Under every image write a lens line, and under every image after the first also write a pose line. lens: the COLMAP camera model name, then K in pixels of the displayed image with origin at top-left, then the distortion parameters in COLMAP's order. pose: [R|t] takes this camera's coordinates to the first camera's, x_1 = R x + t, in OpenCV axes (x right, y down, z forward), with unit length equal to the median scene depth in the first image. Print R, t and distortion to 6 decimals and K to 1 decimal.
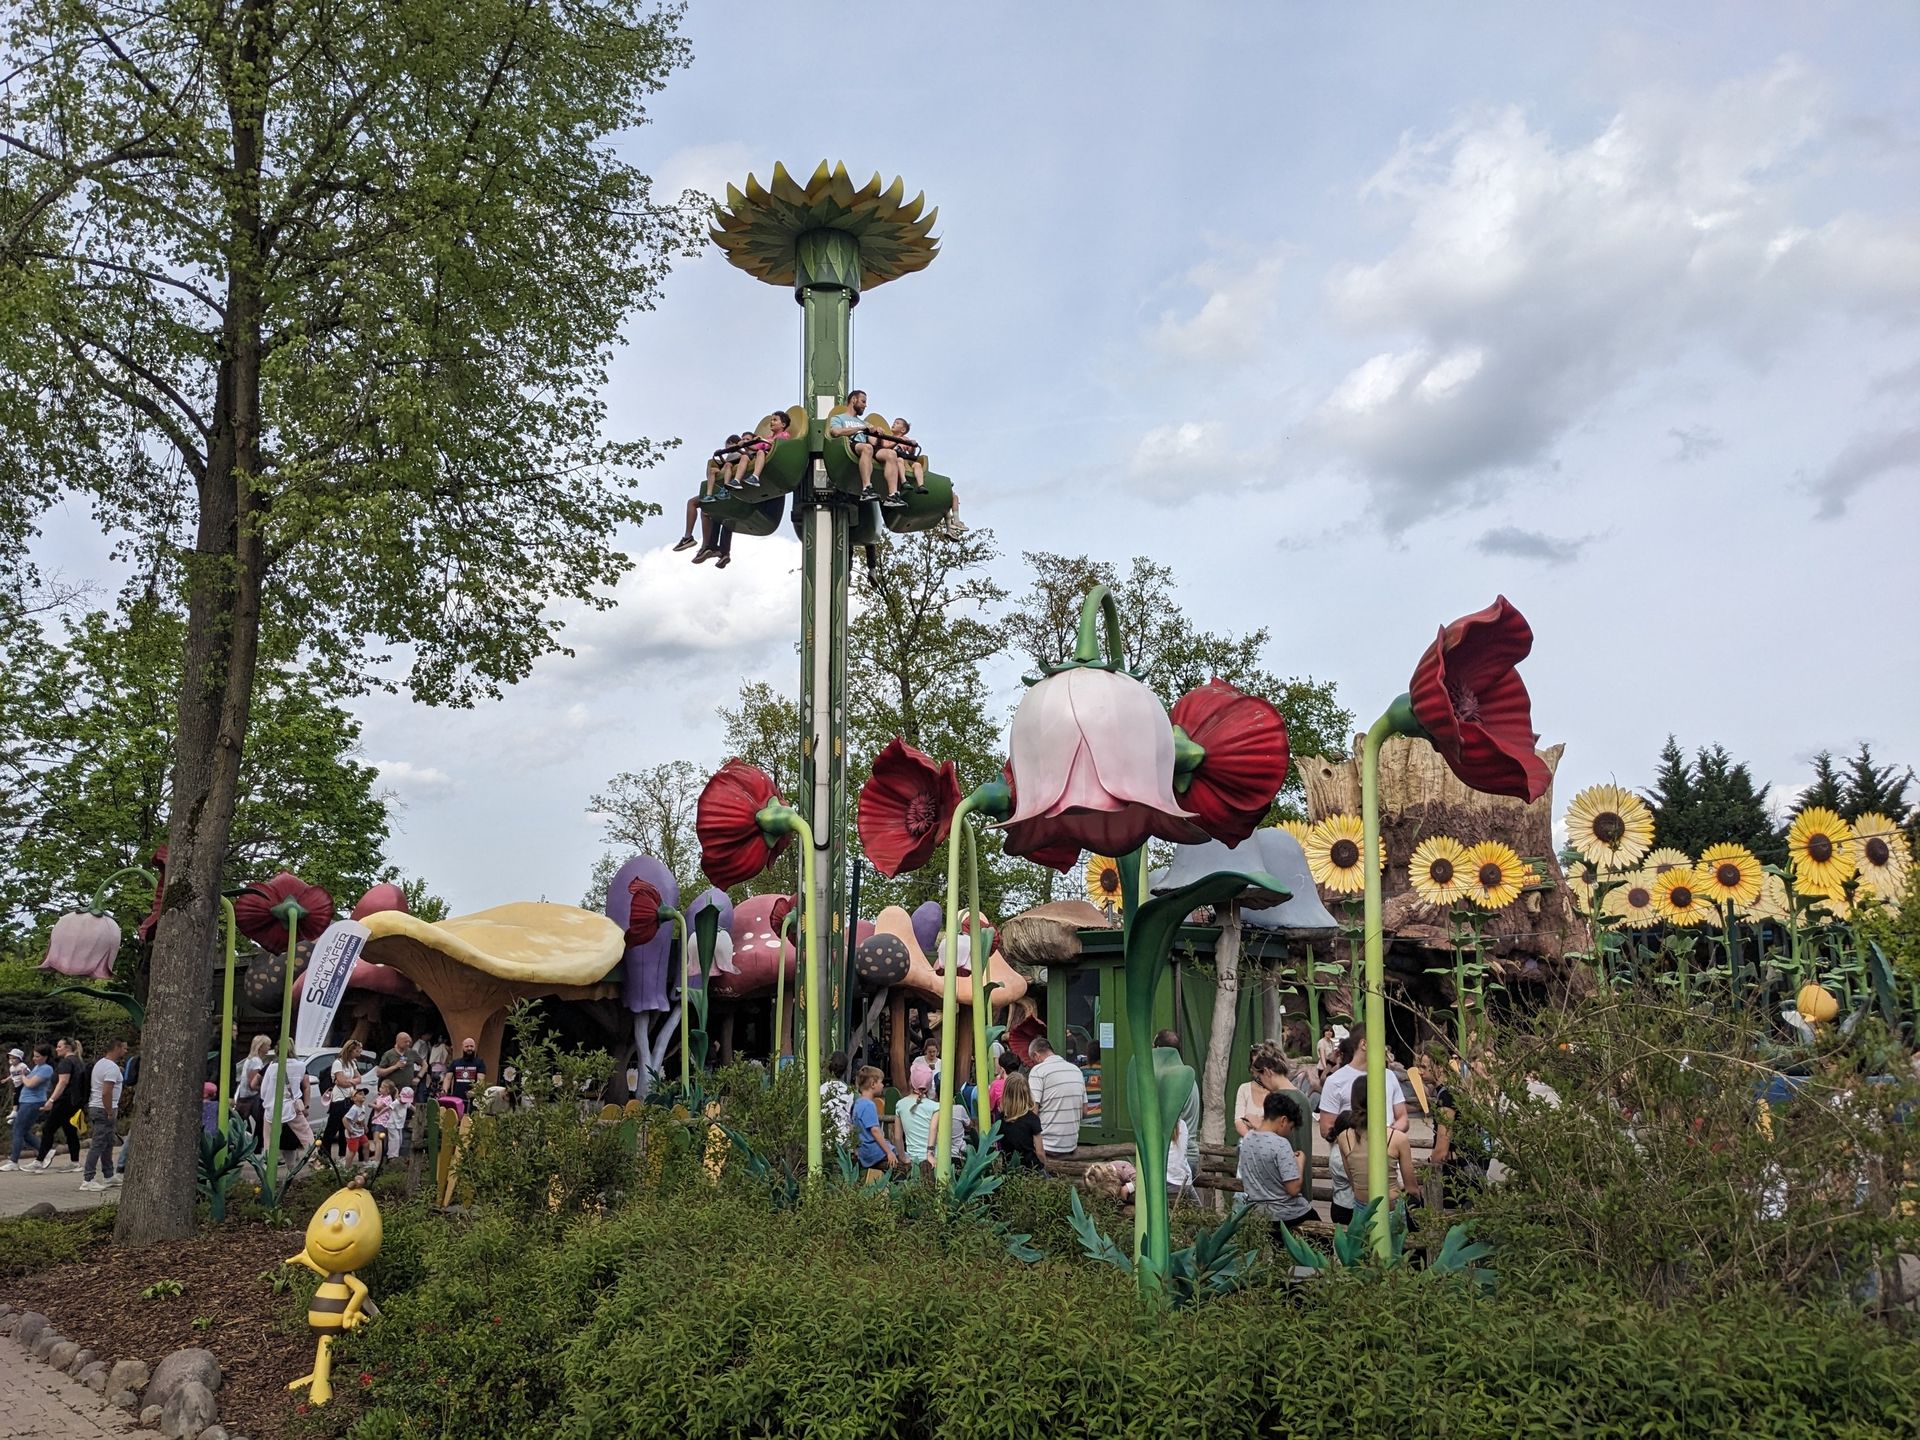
lens RADIAL K [[1525.2, 0, 956.3], [0, 1525.2, 722.4], [0, 0, 1]] dist [-0.009754, -0.003897]
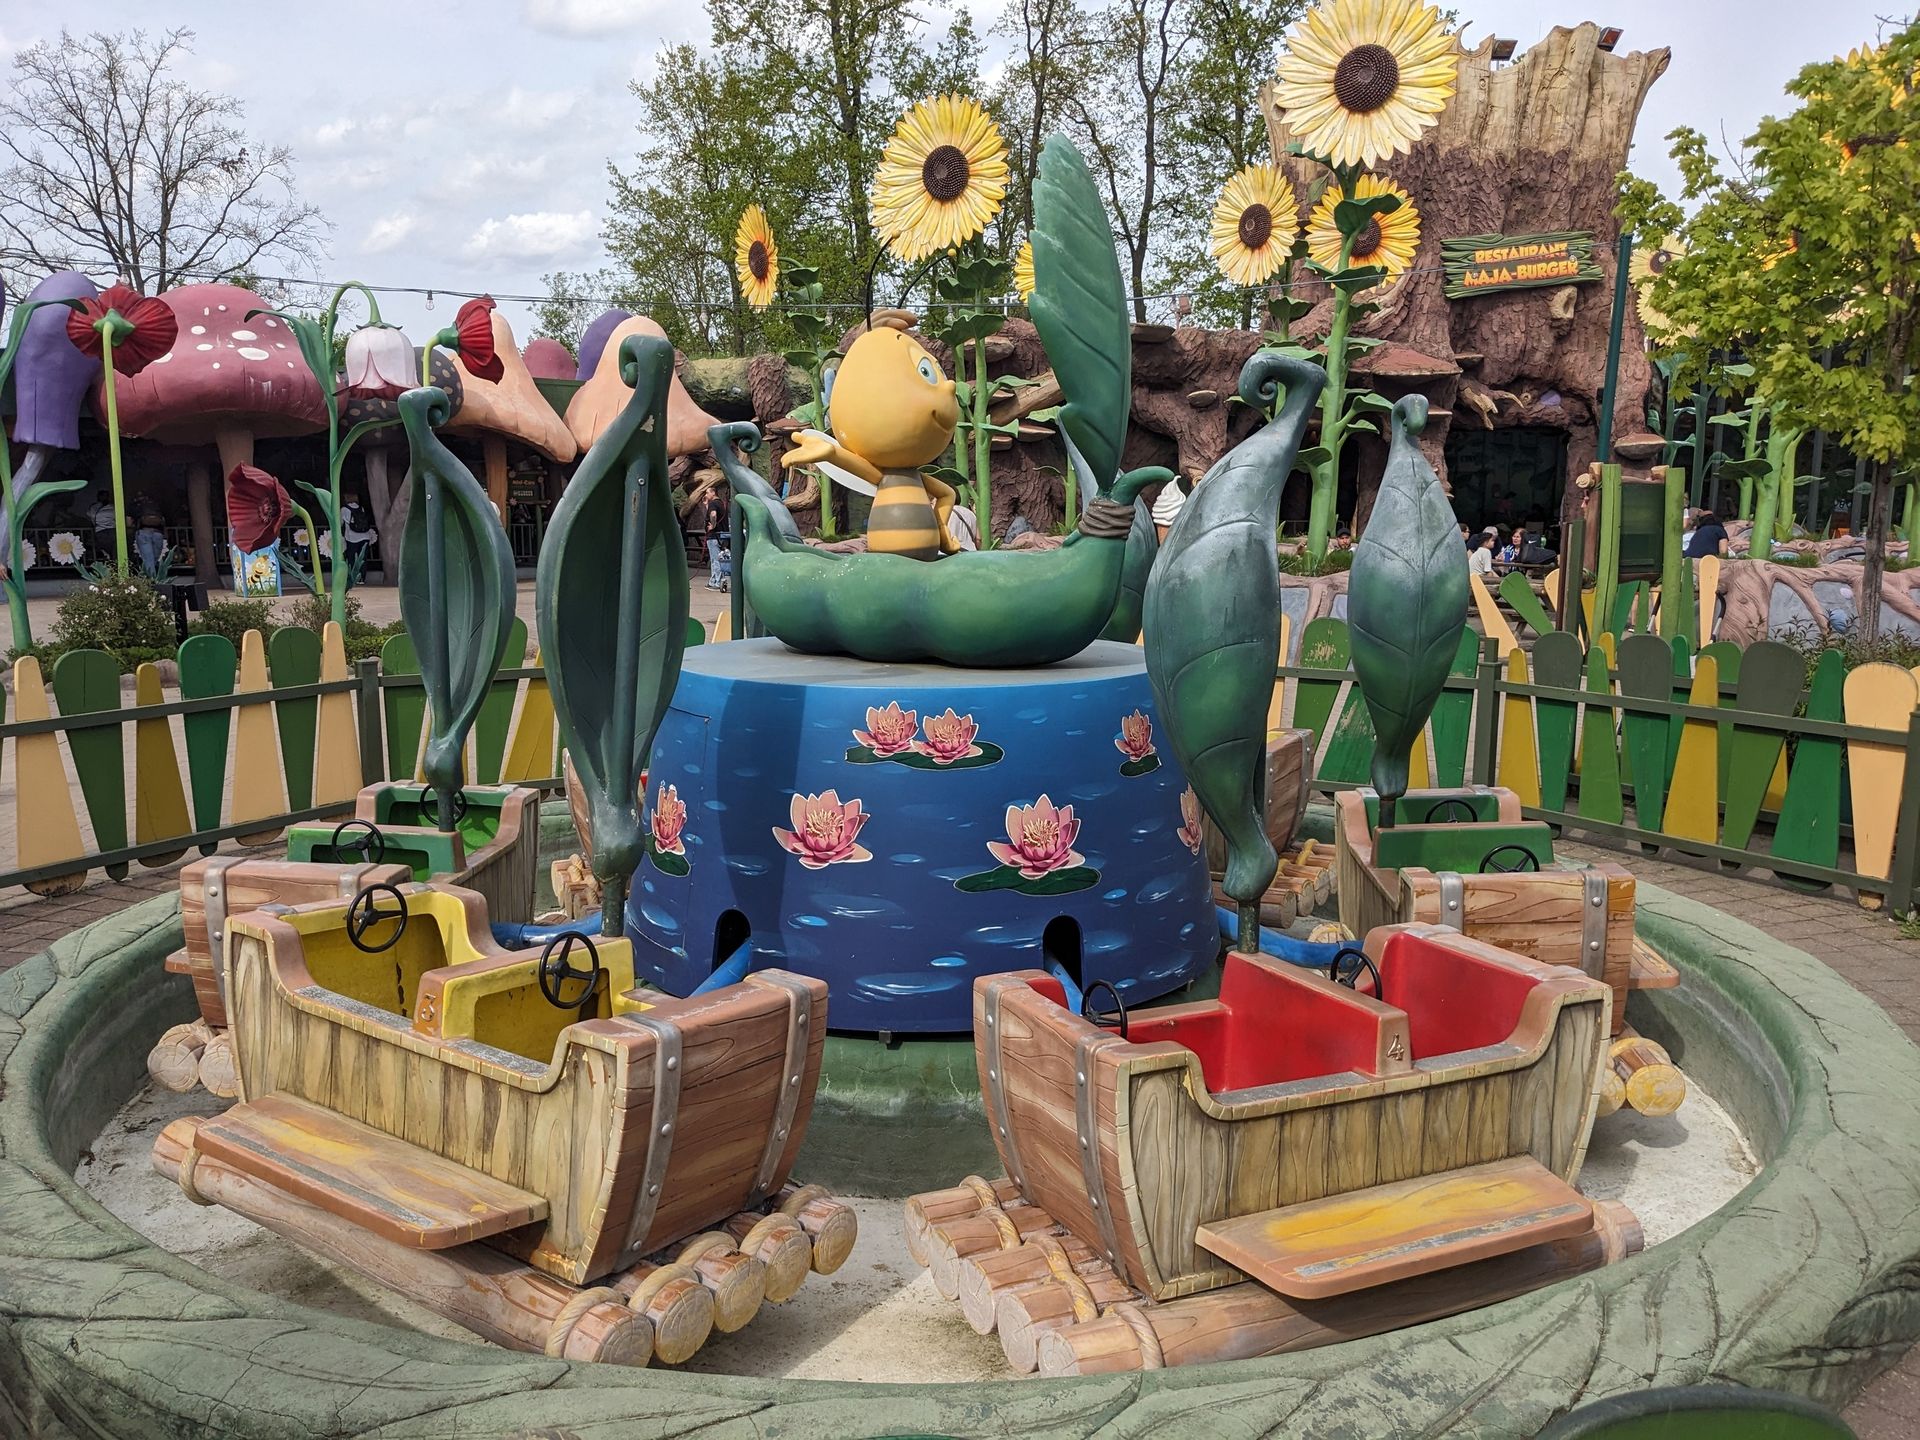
lens RADIAL K [[1525.2, 0, 963.0], [0, 1525.2, 721.7], [0, 0, 1]] dist [-0.009754, -0.003897]
pose [[0.985326, 0.032870, -0.167485, 0.241868], [0.026967, 0.938974, 0.342930, 0.056342], [0.168536, -0.342415, 0.924309, 0.294351]]
